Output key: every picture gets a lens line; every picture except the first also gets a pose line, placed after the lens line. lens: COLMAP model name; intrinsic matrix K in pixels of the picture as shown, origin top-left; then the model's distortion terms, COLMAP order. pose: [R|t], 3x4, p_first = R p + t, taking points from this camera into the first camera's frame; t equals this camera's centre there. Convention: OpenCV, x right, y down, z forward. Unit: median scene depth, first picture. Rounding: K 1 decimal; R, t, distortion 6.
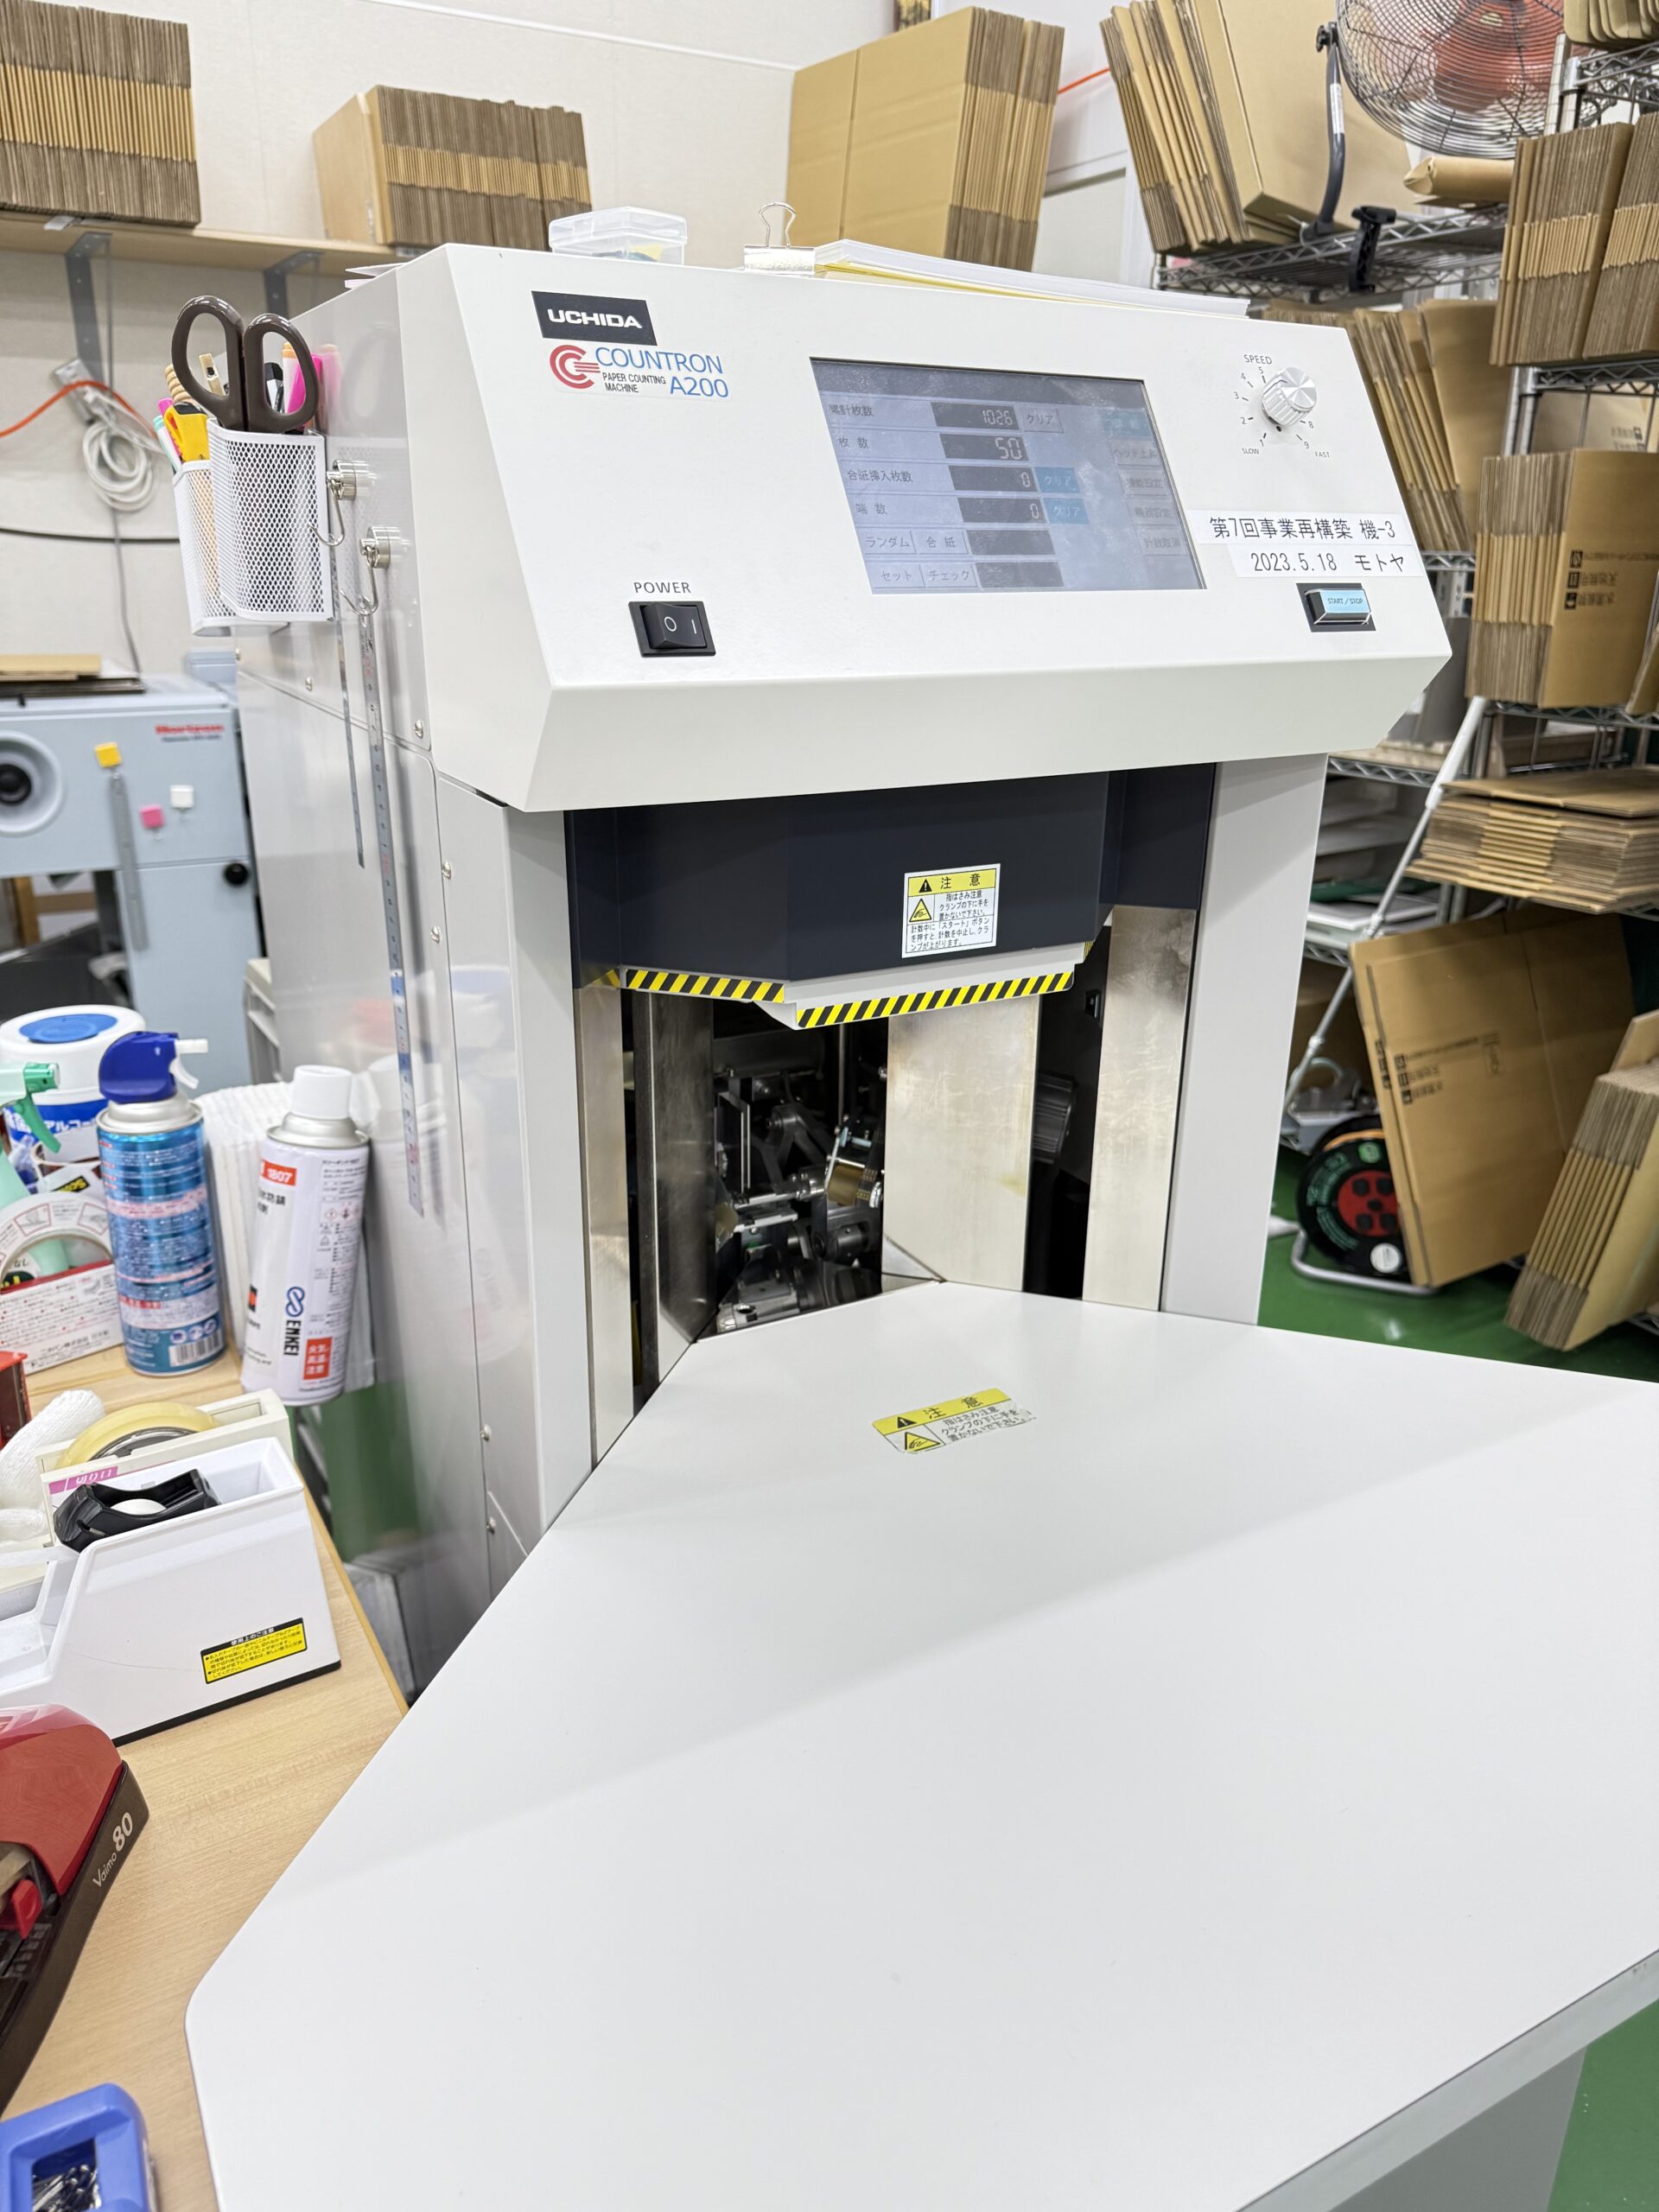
lens RADIAL K [[1544.8, 0, 829.5], [0, 1544.8, 1106.0], [0, 0, 1]] dist [0.041643, -0.065532]
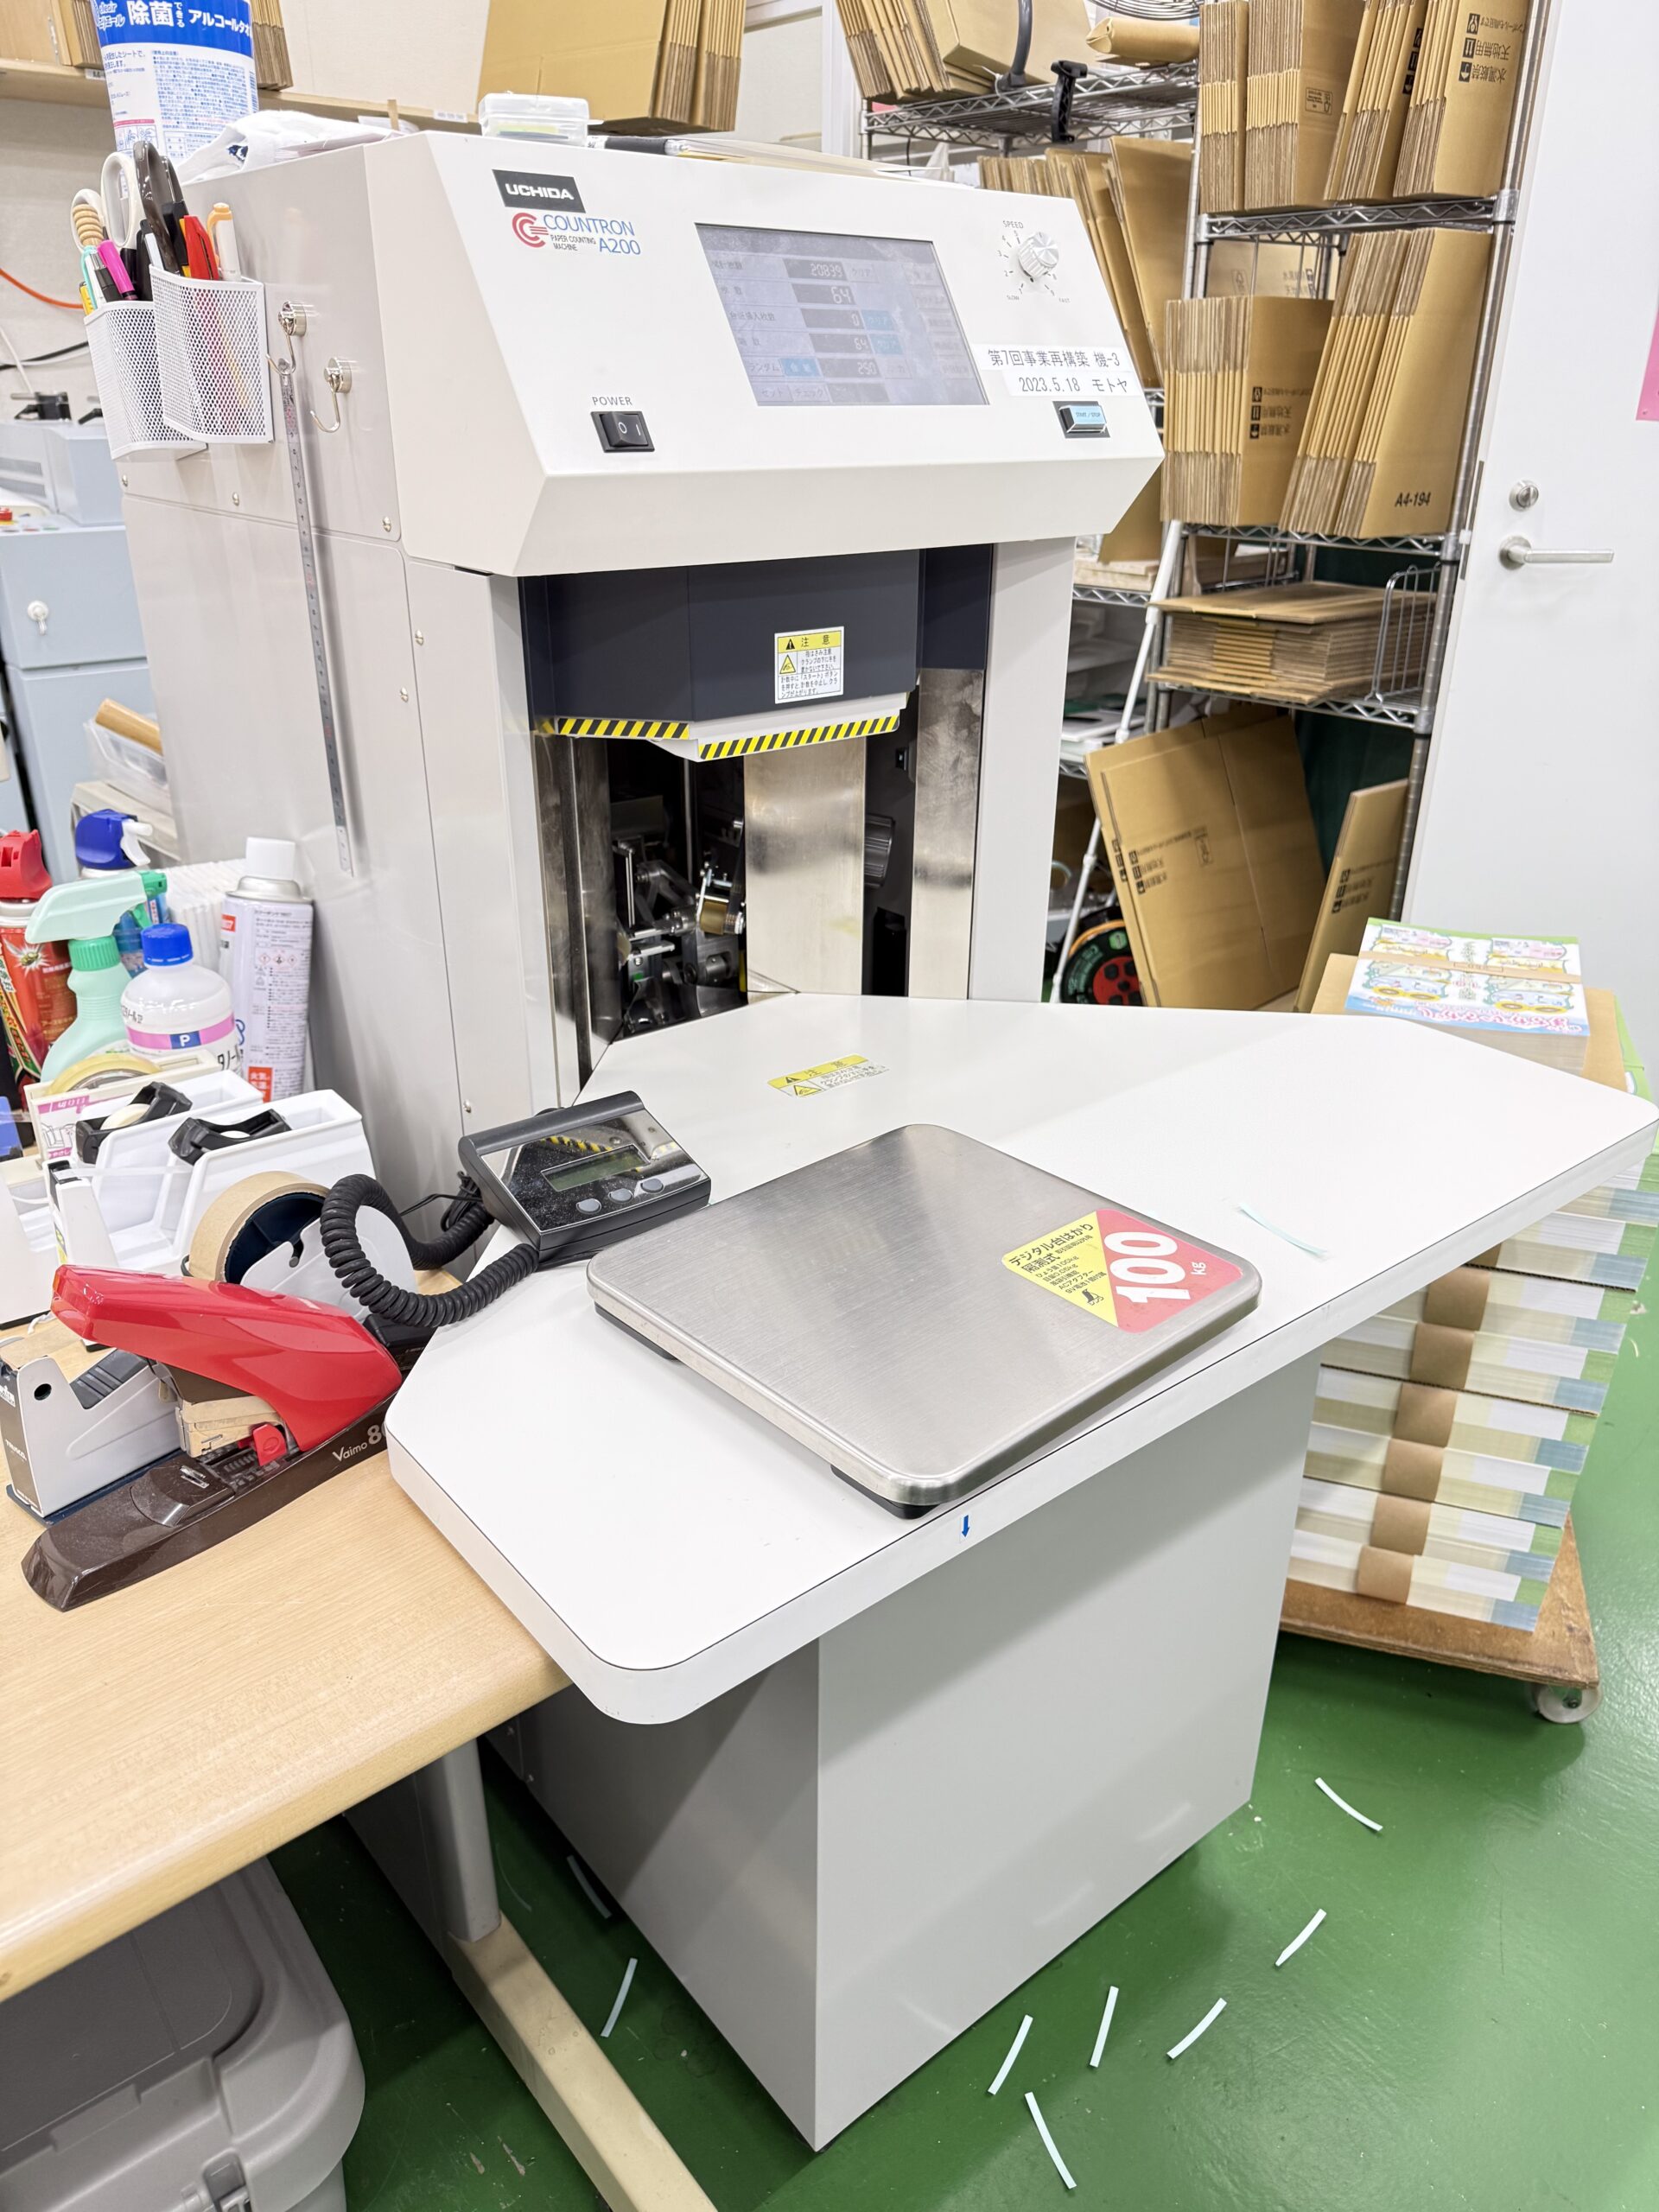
lens RADIAL K [[1604.5, 0, 829.5], [0, 1604.5, 1106.0], [0, 0, 1]] dist [0.031320, -0.035113]
pose [[0.981675, -0.081090, 0.172451, -0.143083], [0.068764, 0.994711, 0.076297, 0.119723], [-0.177726, -0.063041, 0.982059, -0.296370]]
